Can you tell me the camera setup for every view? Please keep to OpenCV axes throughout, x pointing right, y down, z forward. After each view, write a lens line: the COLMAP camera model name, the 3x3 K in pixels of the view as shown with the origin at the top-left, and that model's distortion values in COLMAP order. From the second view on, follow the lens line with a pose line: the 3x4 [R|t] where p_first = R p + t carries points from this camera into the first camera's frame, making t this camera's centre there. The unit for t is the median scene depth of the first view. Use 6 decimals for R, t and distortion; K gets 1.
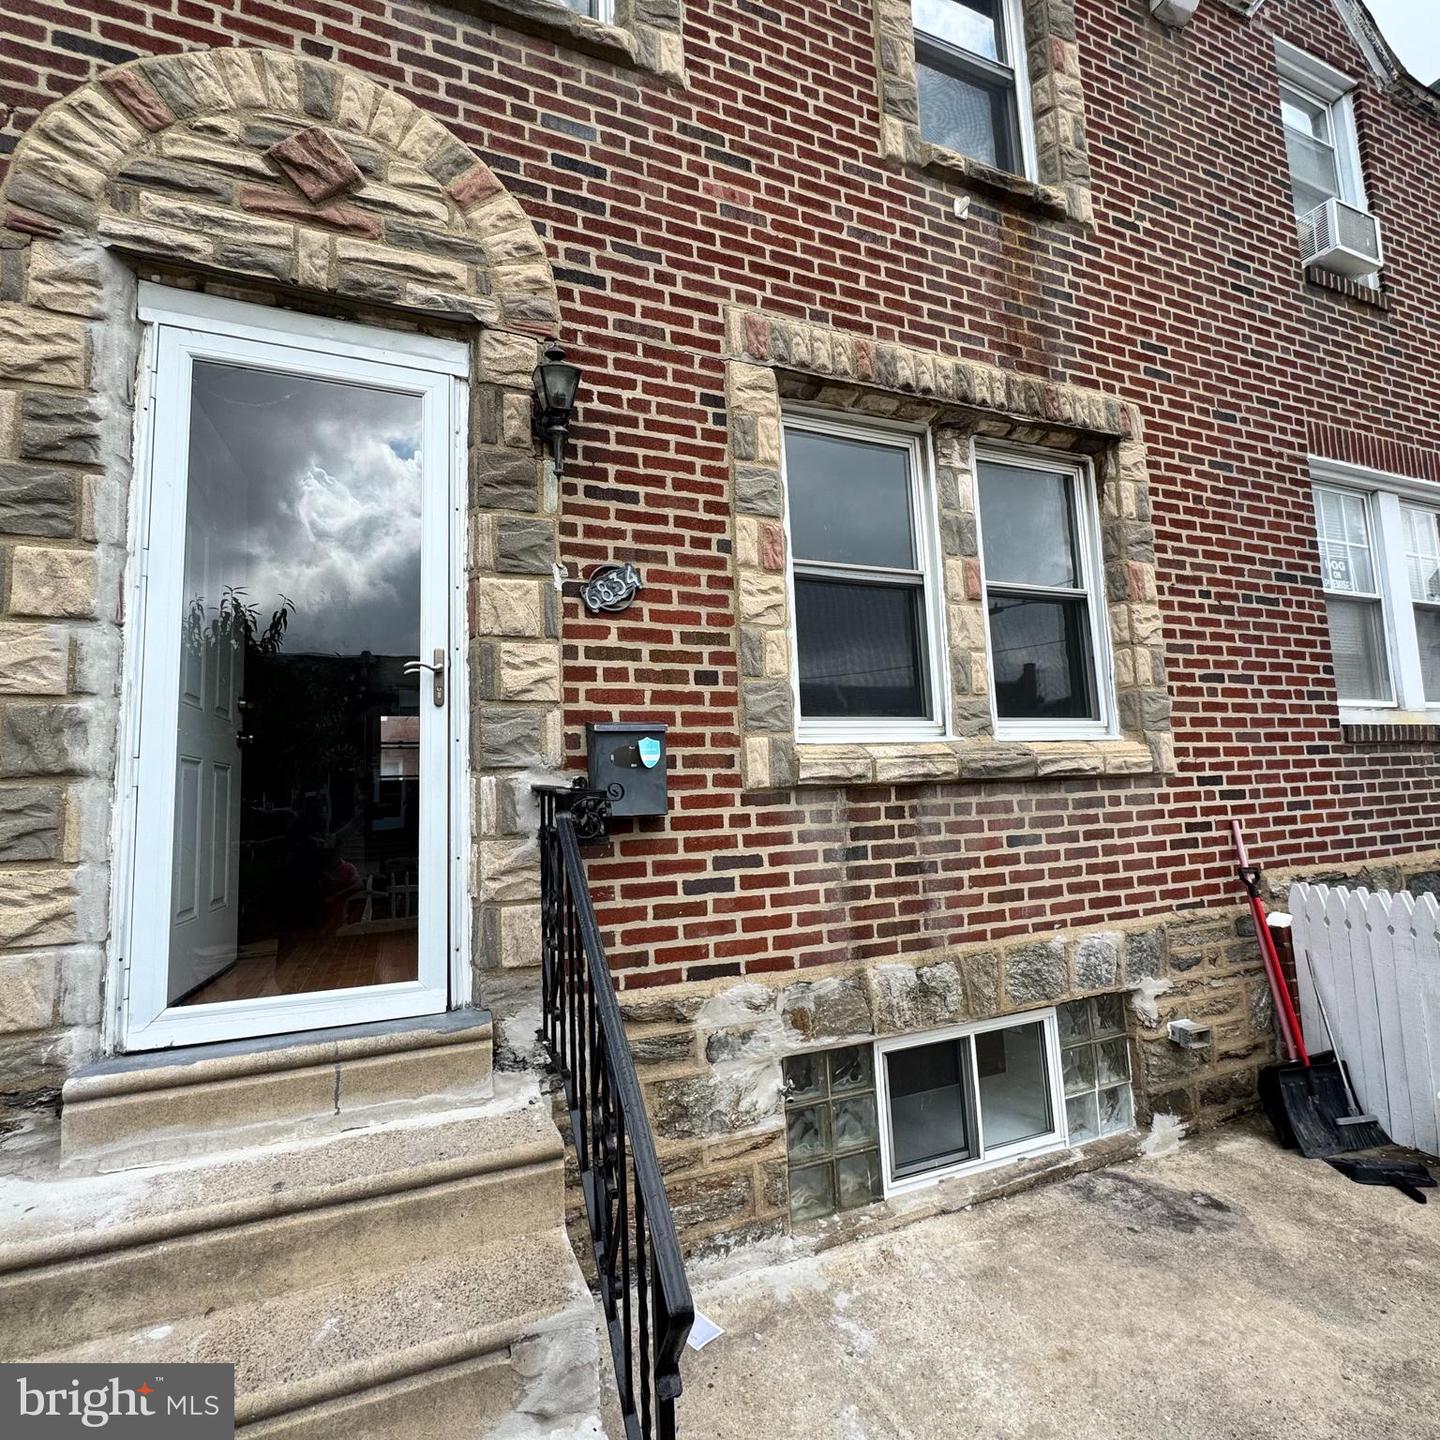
lens RADIAL K [[765.6, 0, 720.7], [0, 765.6, 724.0], [0, 0, 1]] dist [-0.006032, 0.001533]
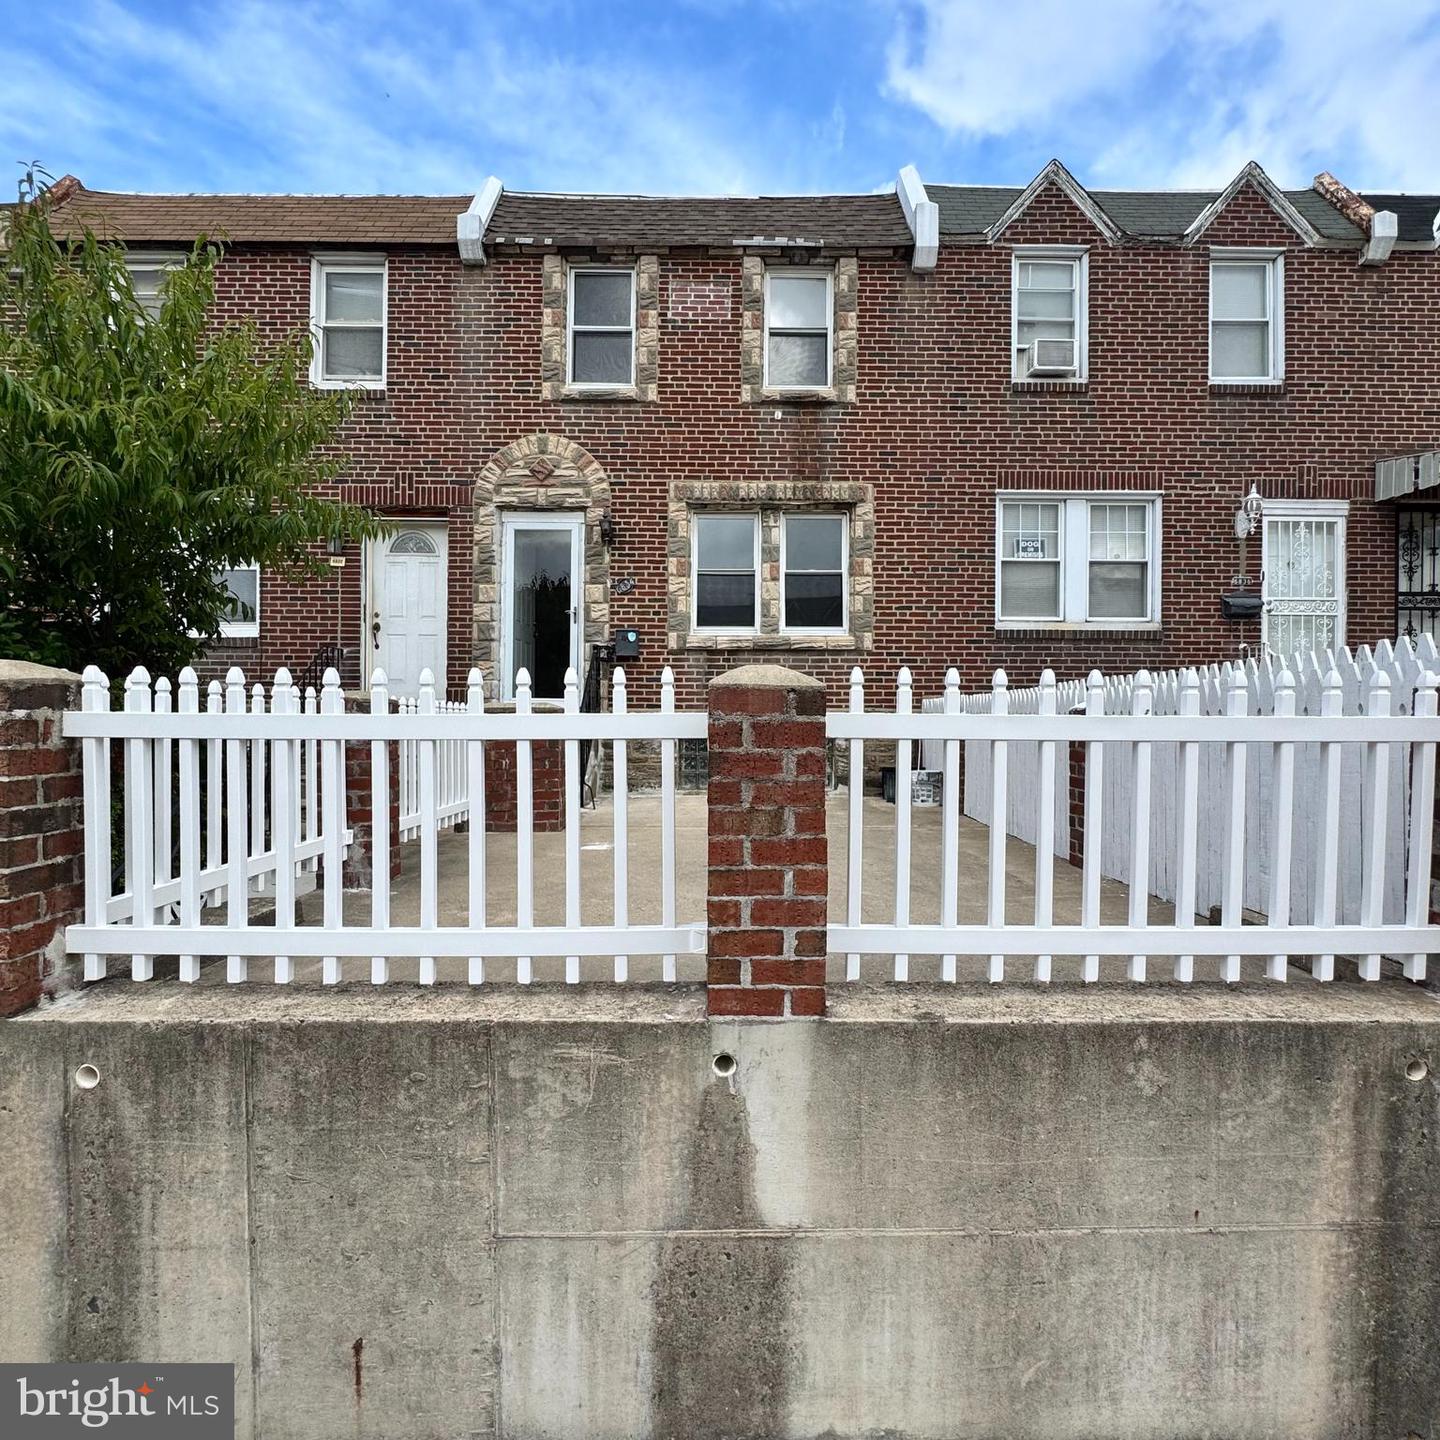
lens RADIAL K [[765.6, 0, 716.5], [0, 765.6, 721.1], [0, 0, 1]] dist [-0.006032, 0.001533]
pose [[0.921478, 0.042548, -0.386092, 1.348584], [-0.002586, 0.994633, 0.103438, 0.049527], [0.388421, -0.094317, 0.916643, -1.689828]]
